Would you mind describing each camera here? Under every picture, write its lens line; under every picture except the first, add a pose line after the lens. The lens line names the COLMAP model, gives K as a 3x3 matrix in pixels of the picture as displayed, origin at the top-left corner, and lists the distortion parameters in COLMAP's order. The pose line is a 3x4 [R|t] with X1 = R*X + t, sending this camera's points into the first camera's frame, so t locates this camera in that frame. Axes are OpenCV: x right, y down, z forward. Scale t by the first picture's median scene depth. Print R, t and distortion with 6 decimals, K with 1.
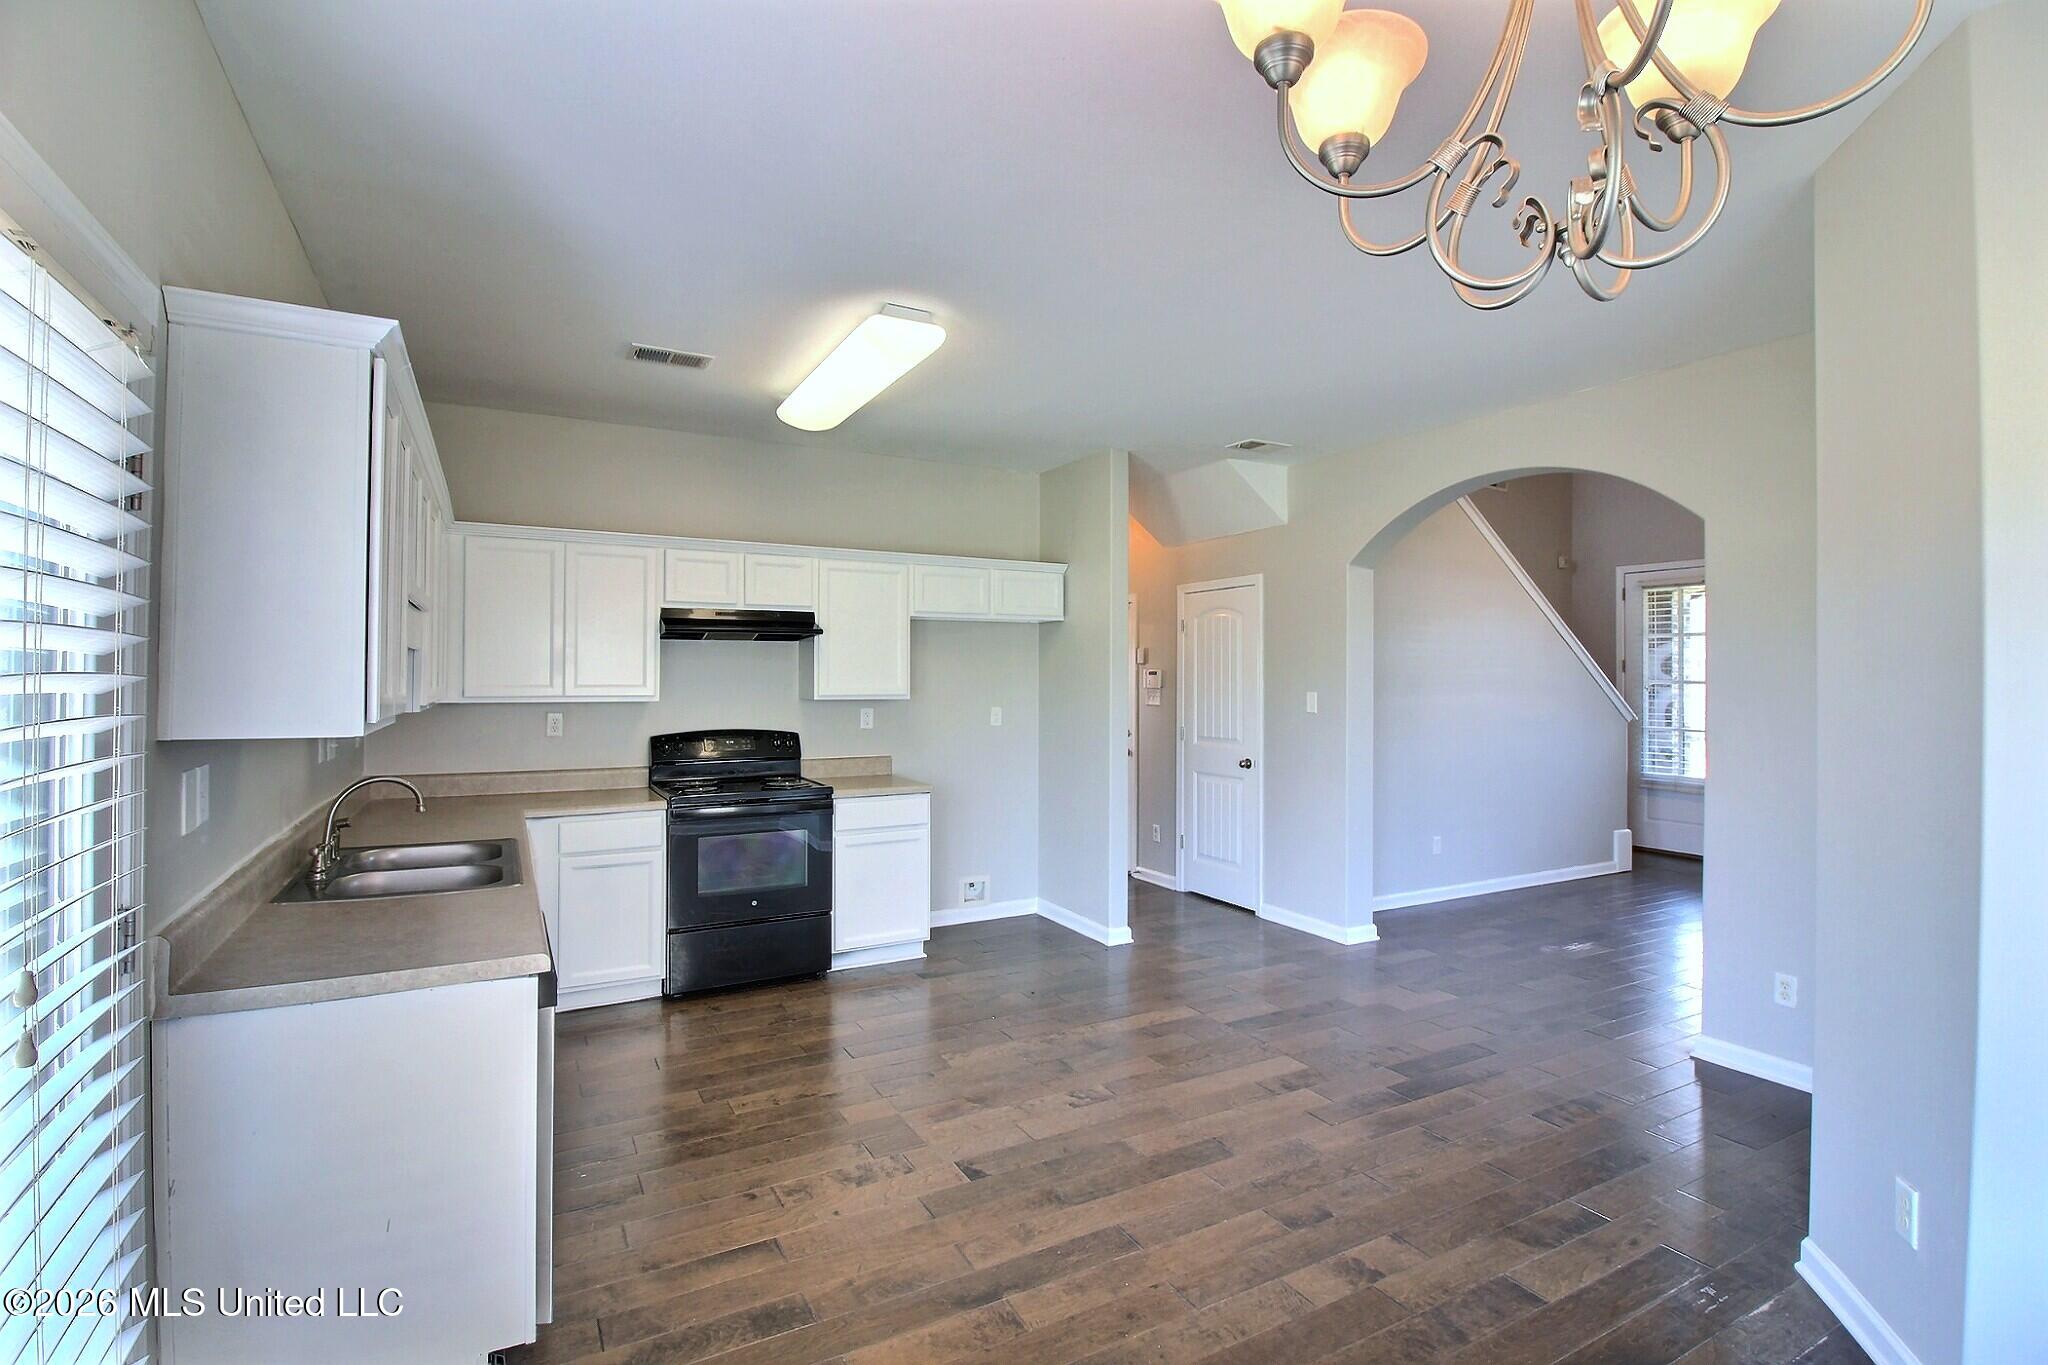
lens RADIAL K [[952.2, 0, 1024.9], [0, 952.2, 670.5], [0, 0, 1]] dist [-0.014802, -0.003547]
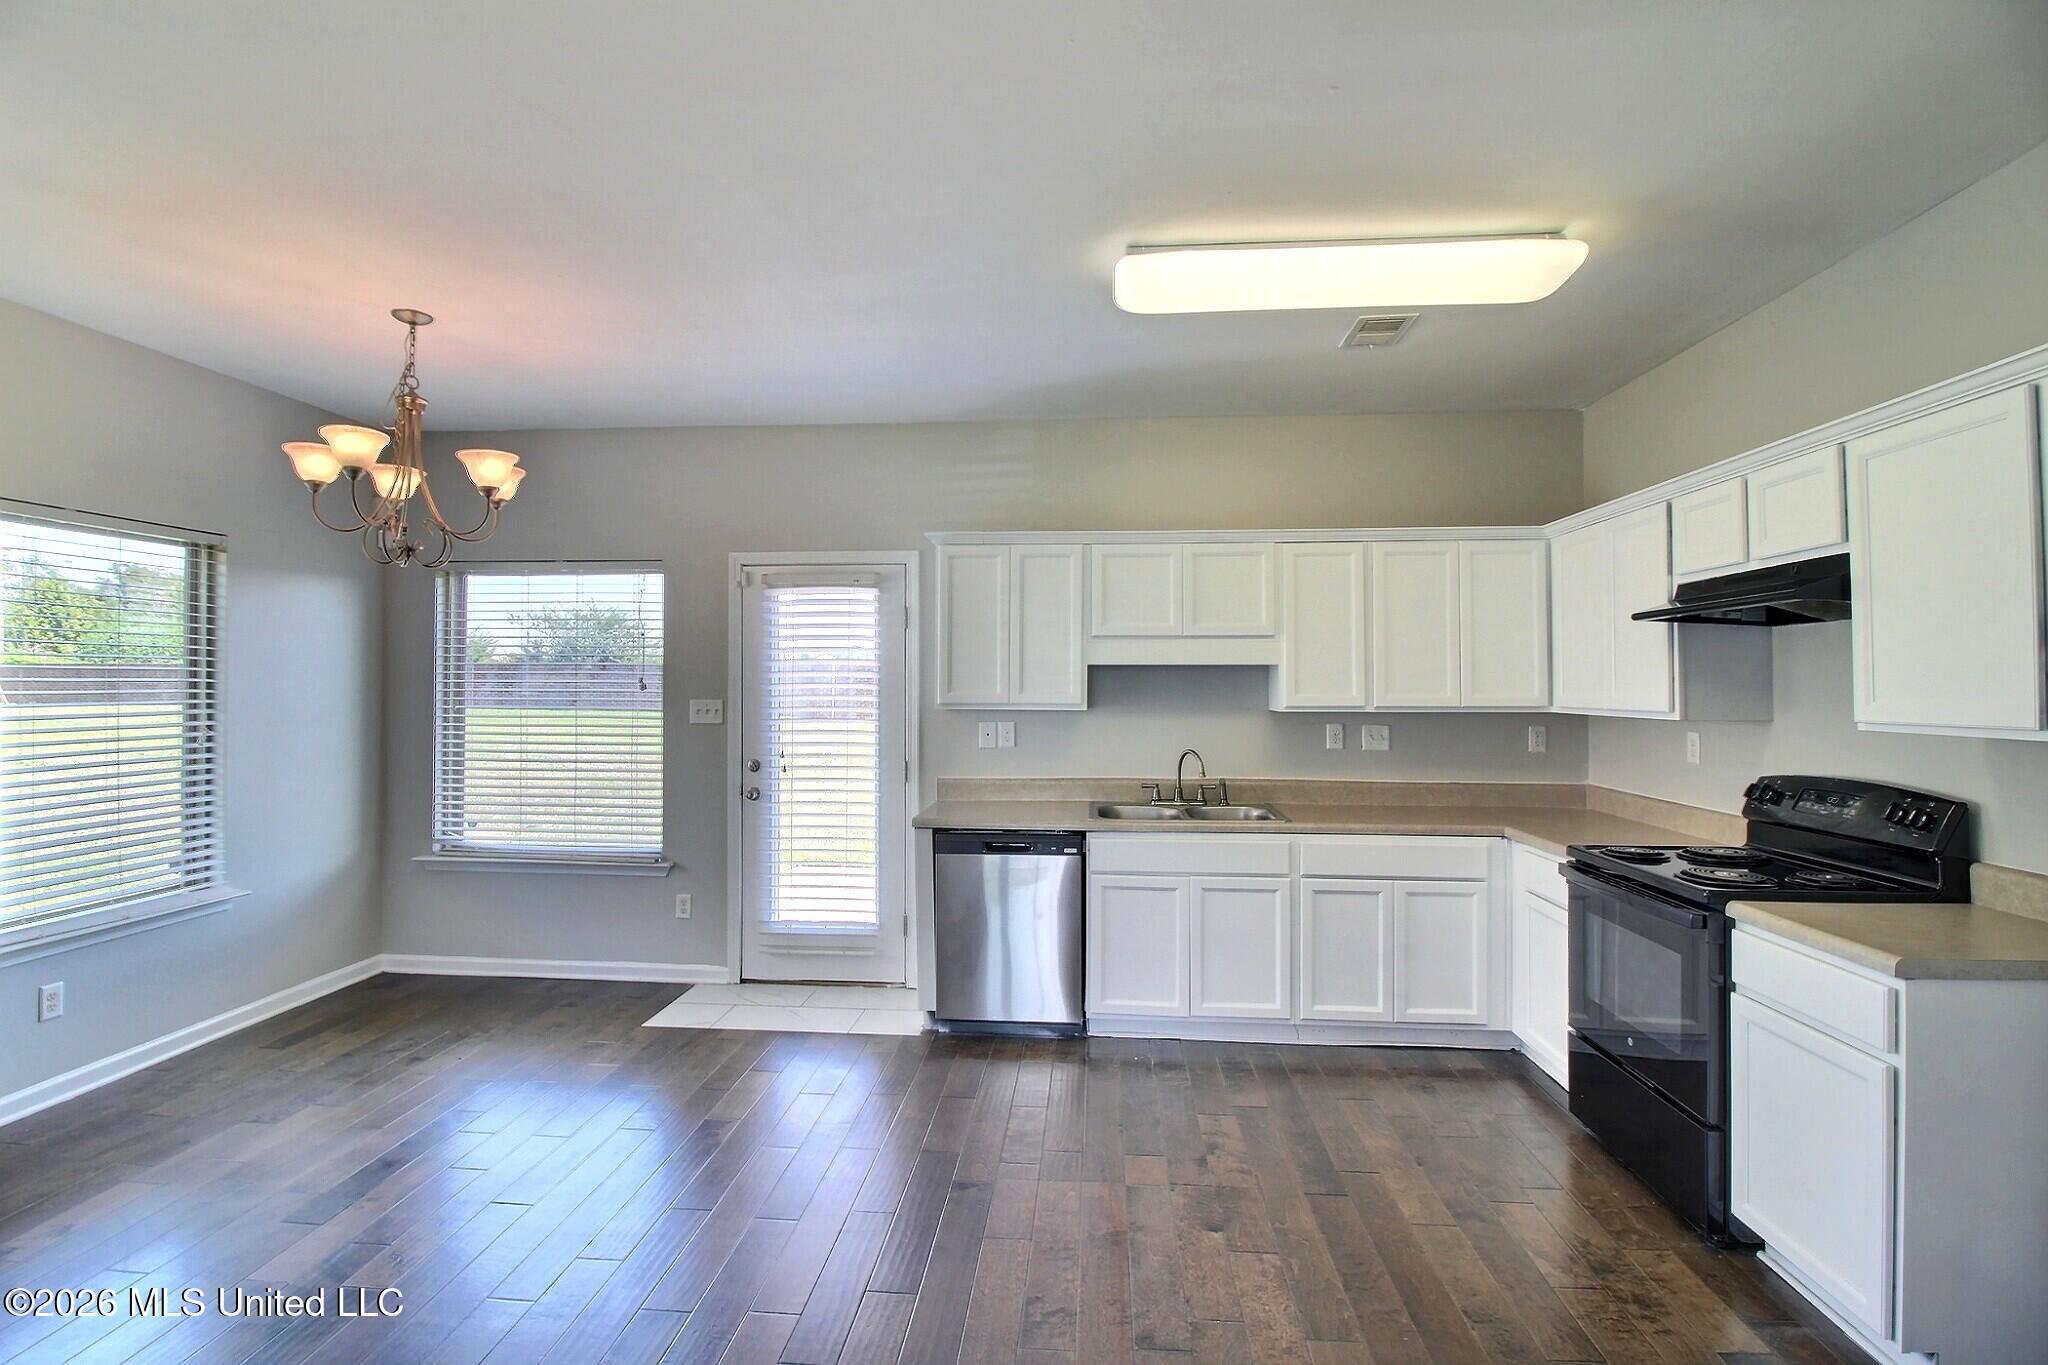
lens RADIAL K [[952.2, 0, 1024.7], [0, 952.2, 671.1], [0, 0, 1]] dist [-0.014802, -0.003547]
pose [[-0.558303, -0.021278, -0.829364, 0.472058], [0.001162, 0.999650, -0.026429, 0.015085], [0.829636, -0.015719, -0.558083, 1.031726]]
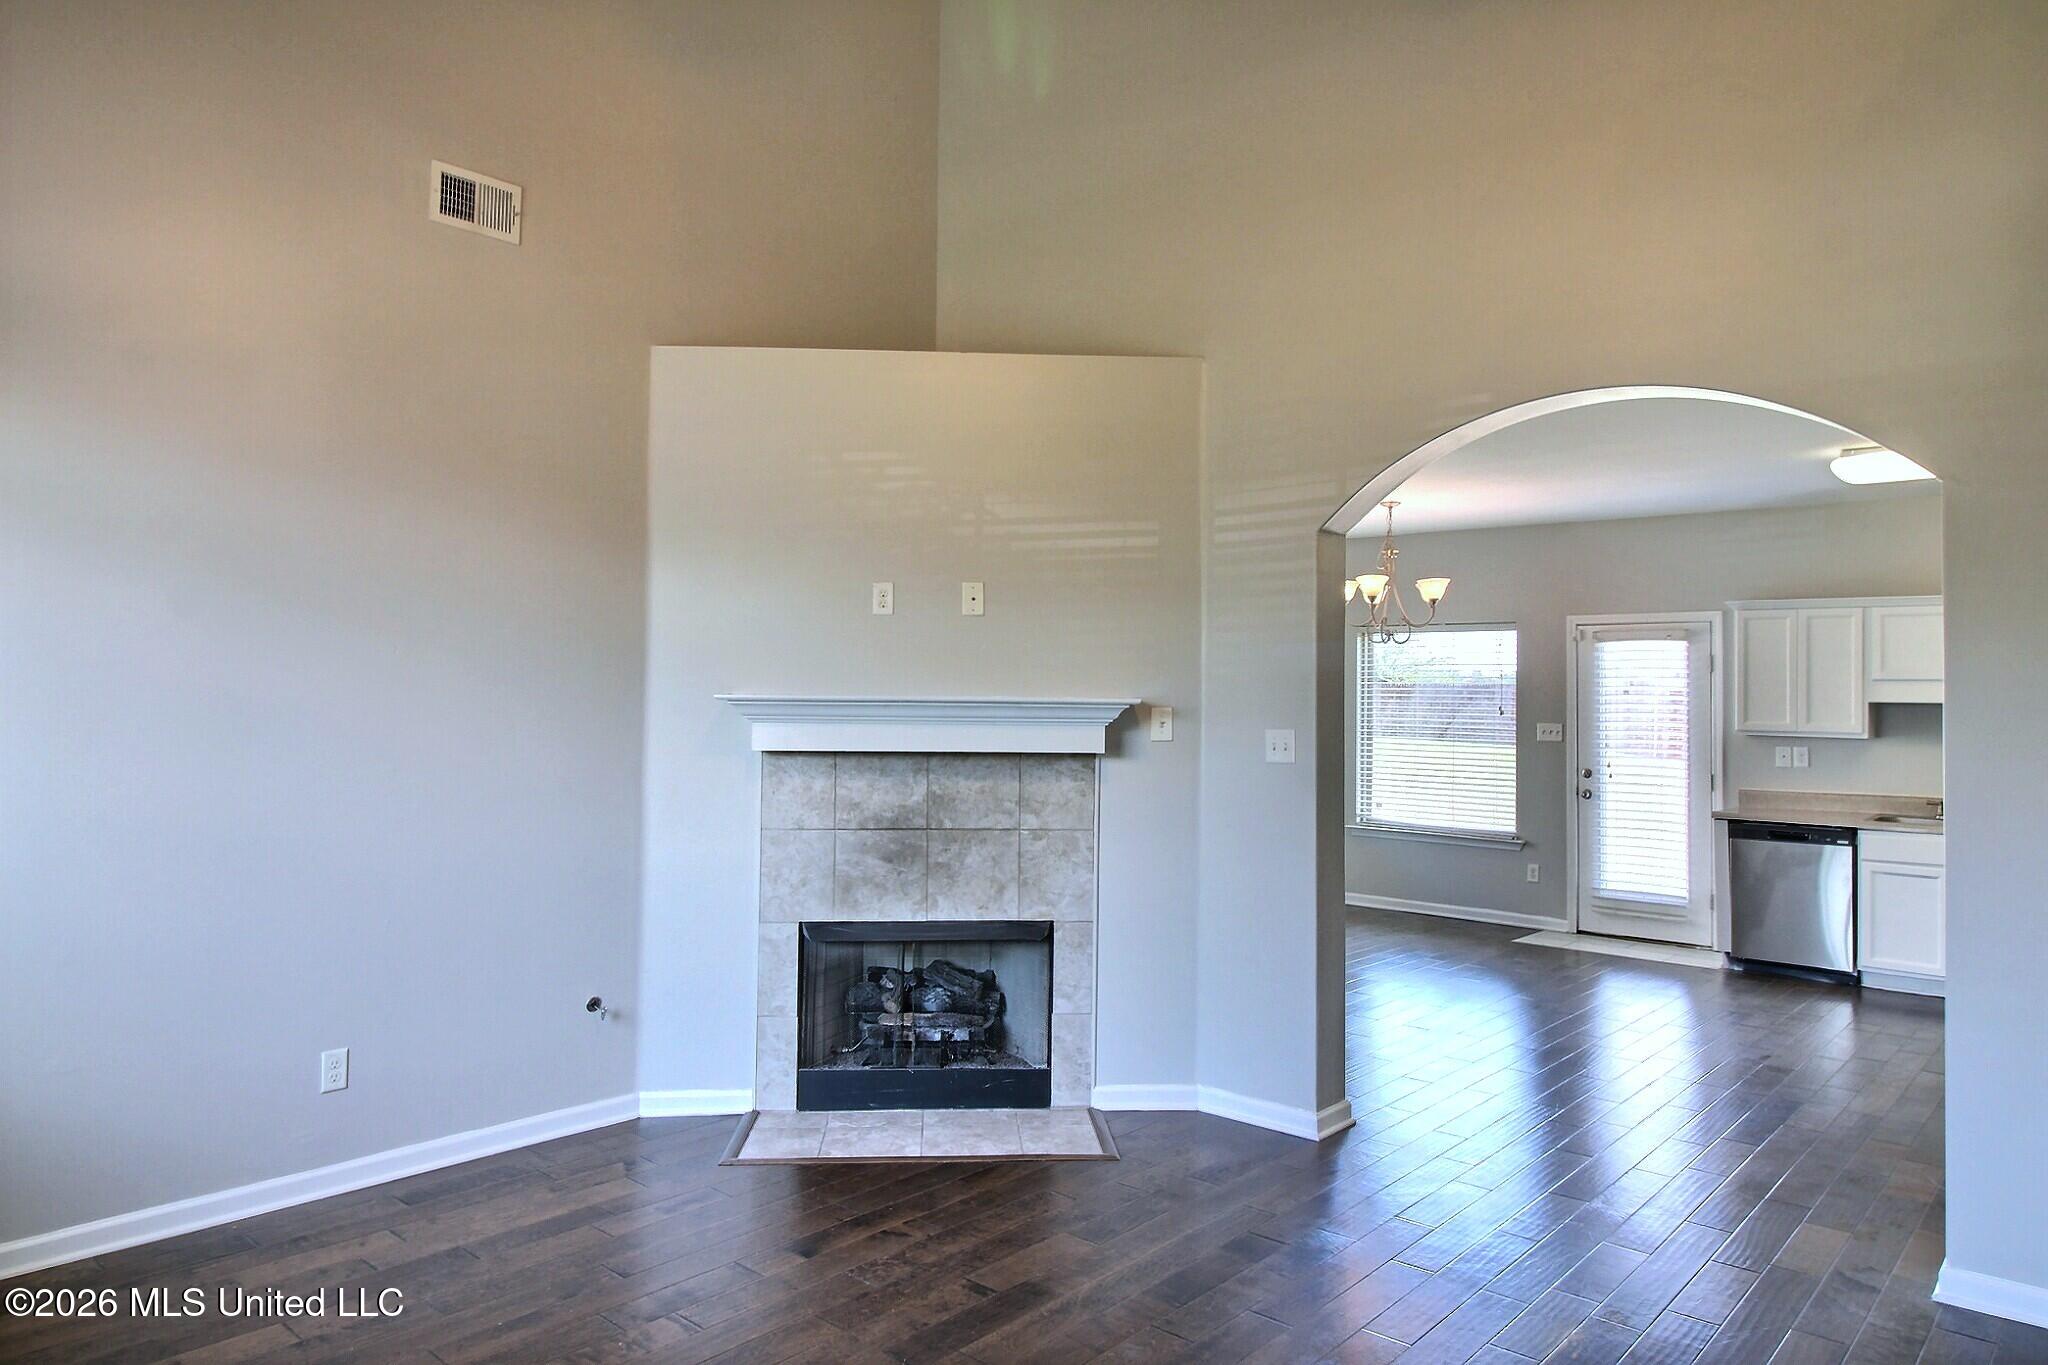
lens RADIAL K [[1303.9, 0, 1027.1], [0, 1303.9, 661.9], [0, 0, 1]] dist [0.007683, -0.010358]
pose [[-0.945344, -0.029824, -0.324708, 1.201794], [-0.018459, 0.999106, -0.038025, 0.015199], [0.325551, -0.029953, -0.945050, 1.779120]]
